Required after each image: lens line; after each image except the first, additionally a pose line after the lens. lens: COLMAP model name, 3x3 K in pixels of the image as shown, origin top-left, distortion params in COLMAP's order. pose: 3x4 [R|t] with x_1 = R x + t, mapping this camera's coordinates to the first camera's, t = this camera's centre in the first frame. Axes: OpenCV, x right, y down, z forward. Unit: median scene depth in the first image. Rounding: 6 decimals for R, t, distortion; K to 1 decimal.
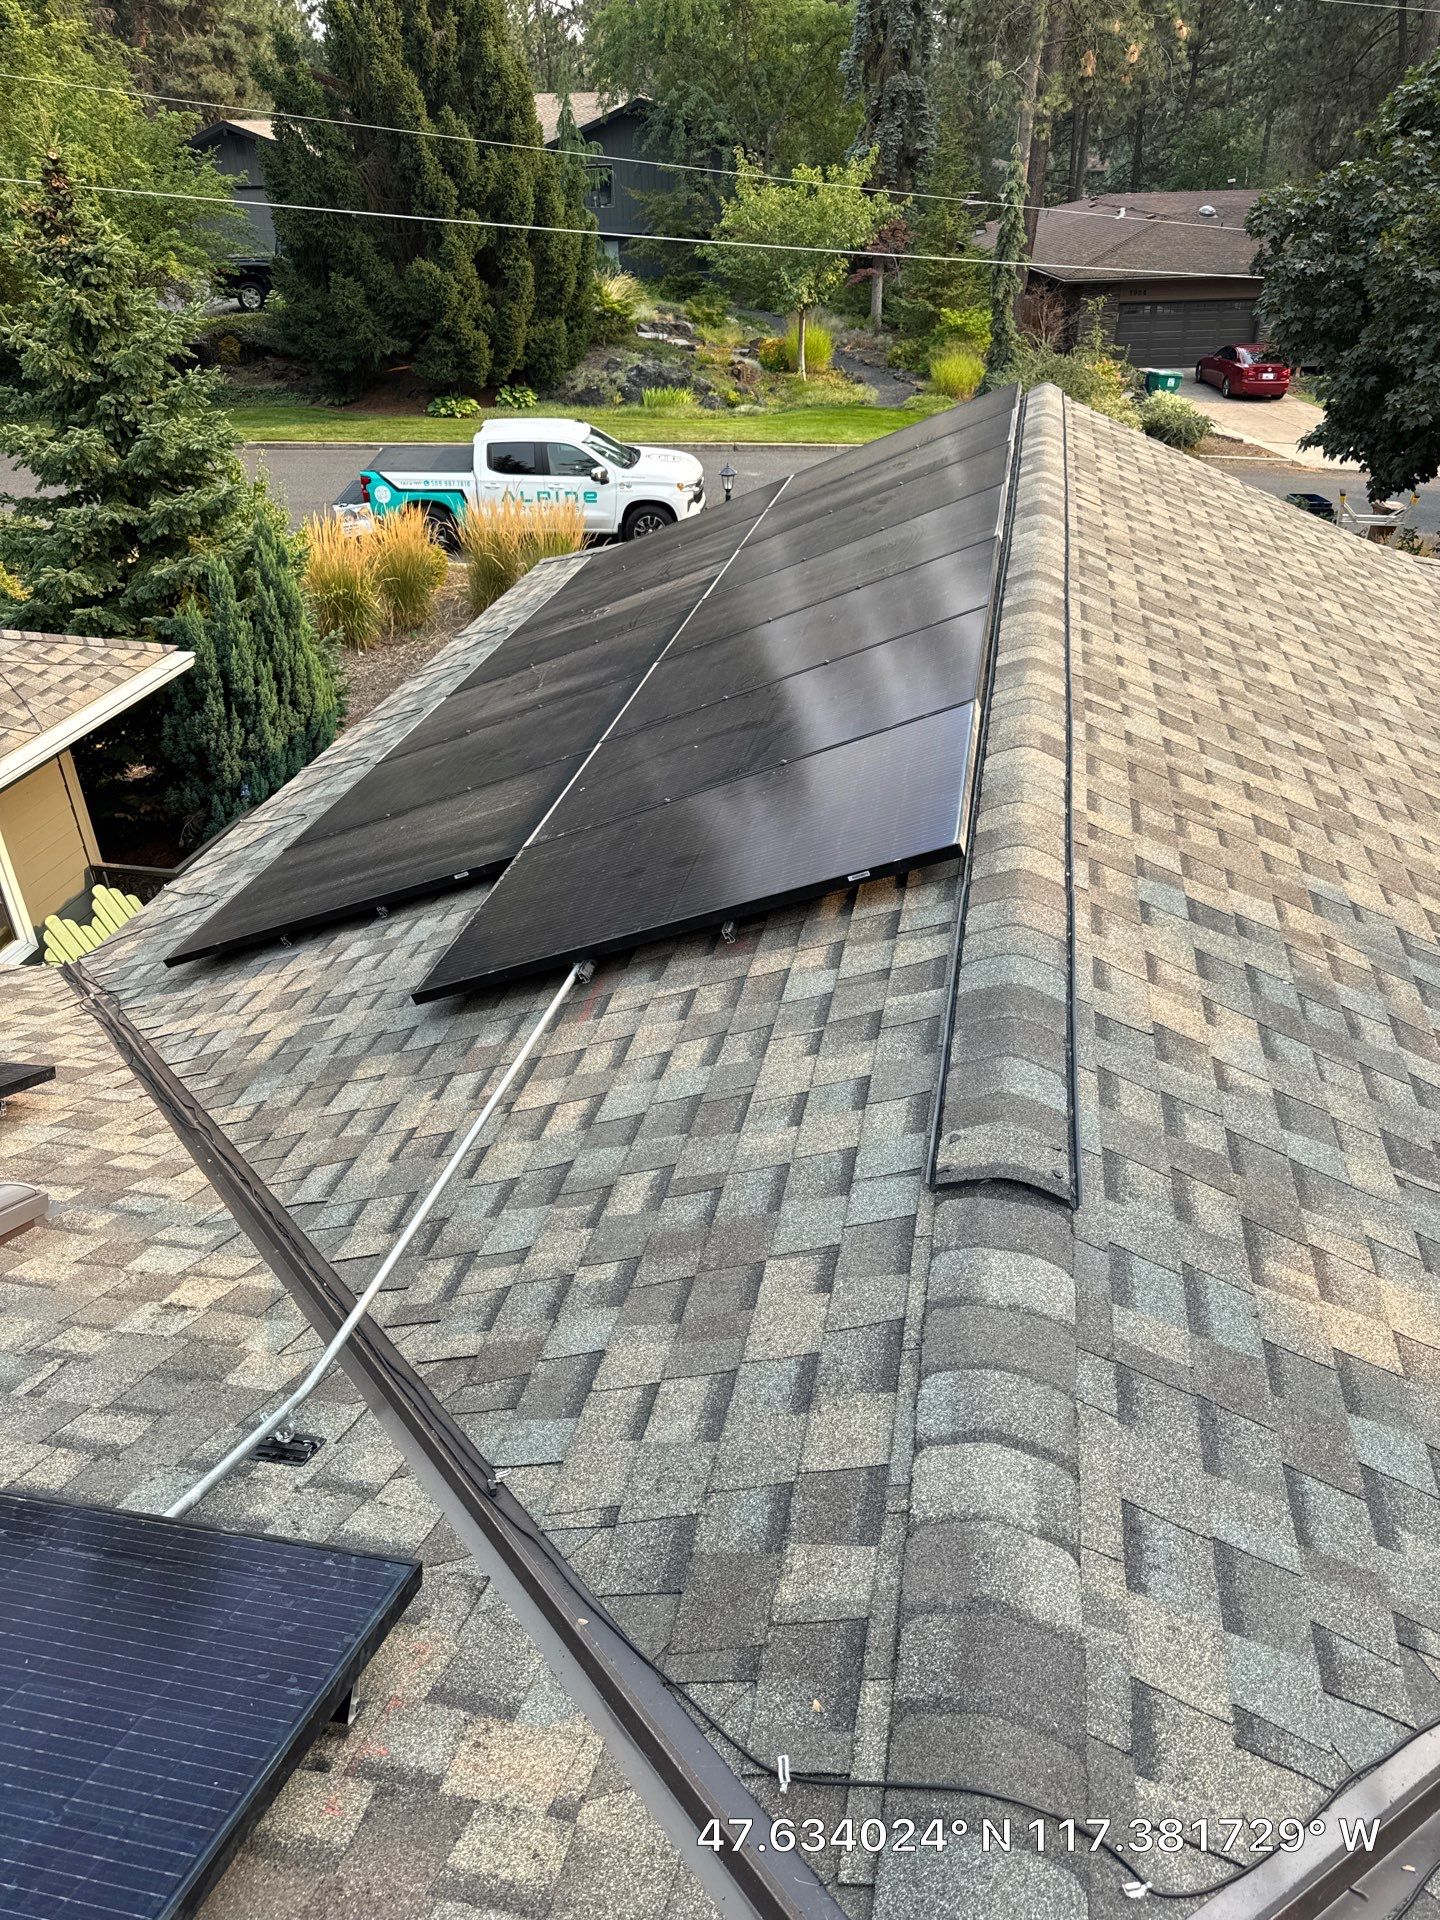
lens RADIAL K [[1644.8, 0, 600.0], [0, 1644.8, 1020.4], [0, 0, 1]] dist [0.185272, -0.391798]
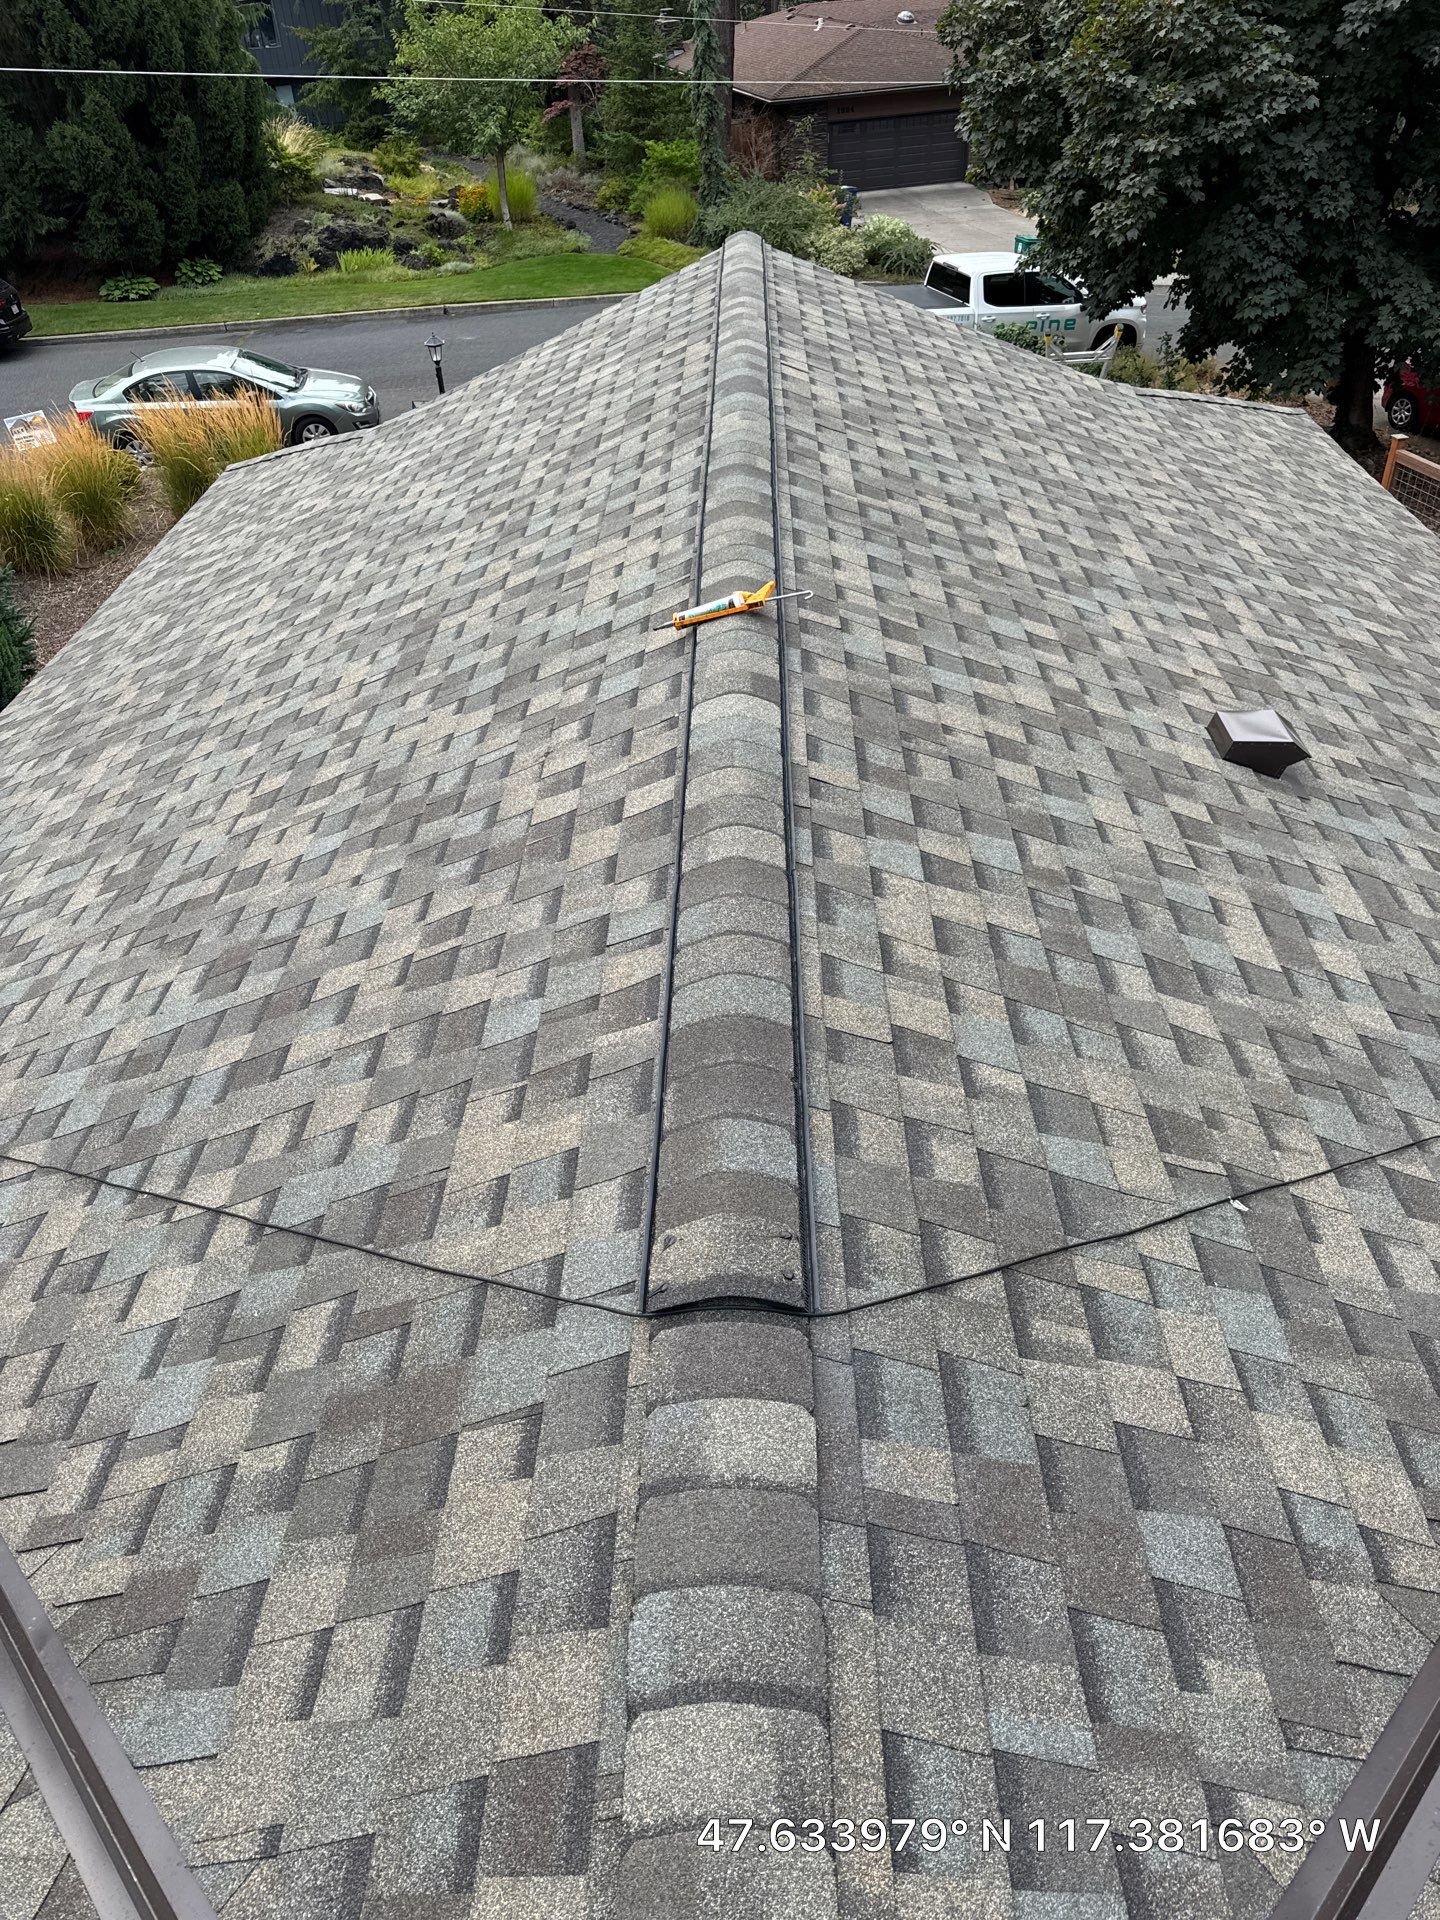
lens RADIAL K [[1509.8, 0, 720.0], [0, 1509.8, 960.0], [0, 0, 1]] dist [0.082757, -0.100049]
pose [[0.980499, -0.141557, 0.136318, 0.128854], [0.127224, 0.985900, 0.108701, -0.121621], [-0.149783, -0.089239, 0.984683, 0.217194]]
